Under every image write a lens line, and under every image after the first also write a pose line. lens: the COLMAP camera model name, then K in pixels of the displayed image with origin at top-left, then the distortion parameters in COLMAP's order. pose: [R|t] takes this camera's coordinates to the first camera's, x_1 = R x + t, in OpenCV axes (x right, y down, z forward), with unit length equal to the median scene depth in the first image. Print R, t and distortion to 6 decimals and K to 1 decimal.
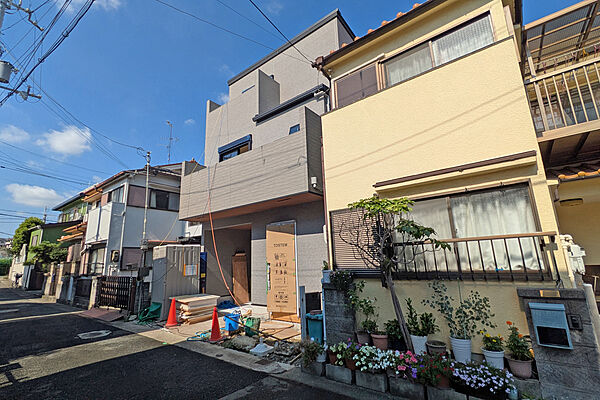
lens RADIAL K [[278.3, 0, 297.2], [0, 278.3, 200.5], [0, 0, 1]] dist [0.002469, -0.001578]
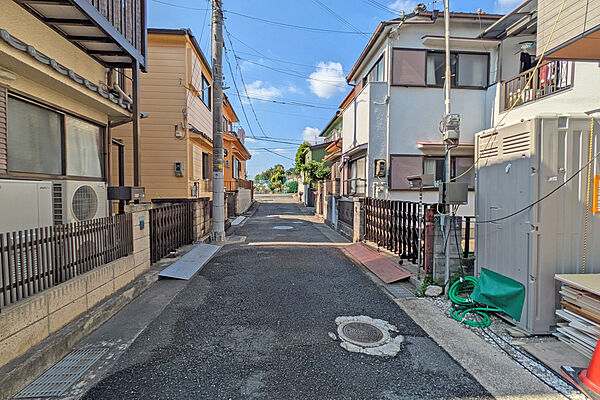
lens RADIAL K [[278.3, 0, 297.2], [0, 278.3, 200.5], [0, 0, 1]] dist [0.002469, -0.001578]
pose [[0.678054, 0.061130, -0.732466, -0.319111], [0.131367, 0.970411, 0.202597, 0.119192], [0.723177, -0.233594, 0.649960, 0.441719]]
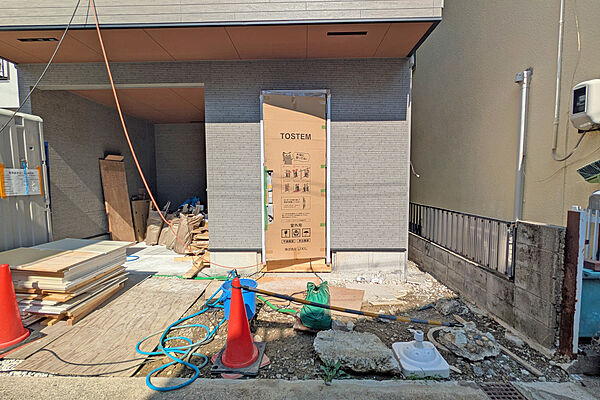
lens RADIAL K [[278.3, 0, 297.2], [0, 278.3, 200.5], [0, 0, 1]] dist [0.002469, -0.001578]
pose [[0.794184, -0.013704, 0.607523, -0.256636], [-0.147887, 0.965330, 0.215100, 0.113983], [-0.589407, -0.260674, 0.764623, 0.404756]]
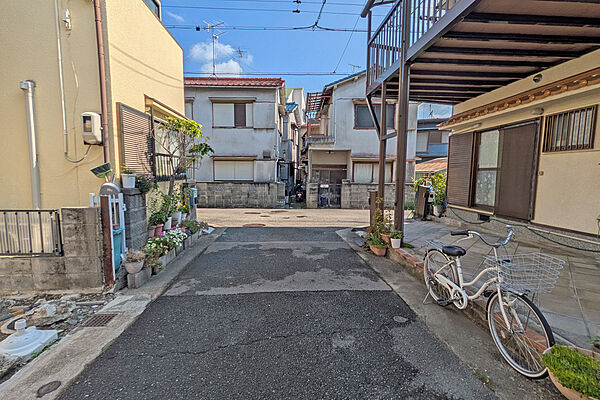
lens RADIAL K [[278.3, 0, 297.2], [0, 278.3, 200.5], [0, 0, 1]] dist [0.002469, -0.001578]
pose [[-0.667805, -0.046737, 0.742867, -0.363726], [-0.147045, 0.986642, -0.070113, 0.128947], [-0.729667, -0.156057, -0.665757, 0.485106]]
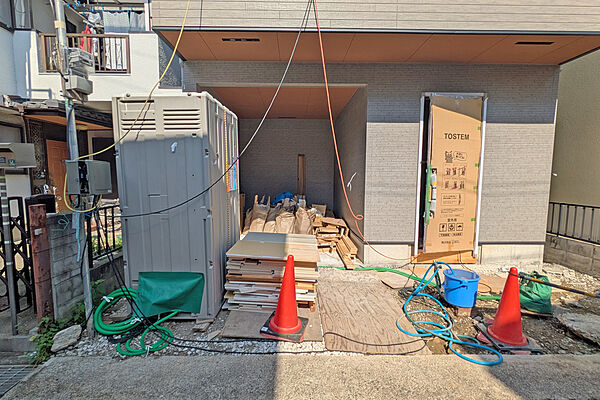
lens RADIAL K [[278.3, 0, 297.2], [0, 278.3, 200.5], [0, 0, 1]] dist [0.002469, -0.001578]
pose [[0.770041, -0.020674, 0.637659, -0.450373], [-0.164542, 0.959228, 0.229801, 0.143377], [-0.616411, -0.281878, 0.735243, 0.528873]]
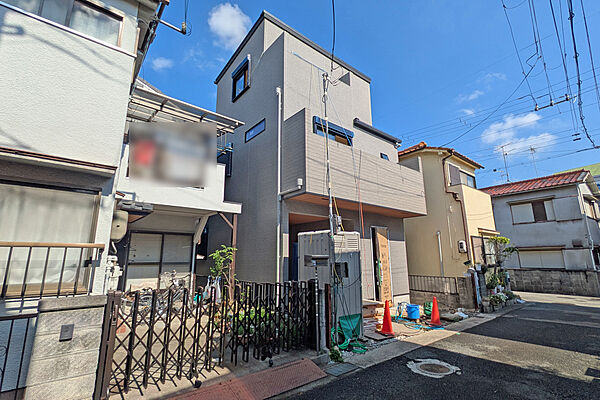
lens RADIAL K [[277.9, 0, 300.0], [0, 277.9, 200.0], [0, 0, 1]] dist [0.000393, 0.000663]
pose [[0.211969, 0.232810, 0.949141, -0.928756], [-0.211525, 0.959118, -0.188018, 0.189143], [-0.954110, -0.160913, 0.252549, 0.748793]]
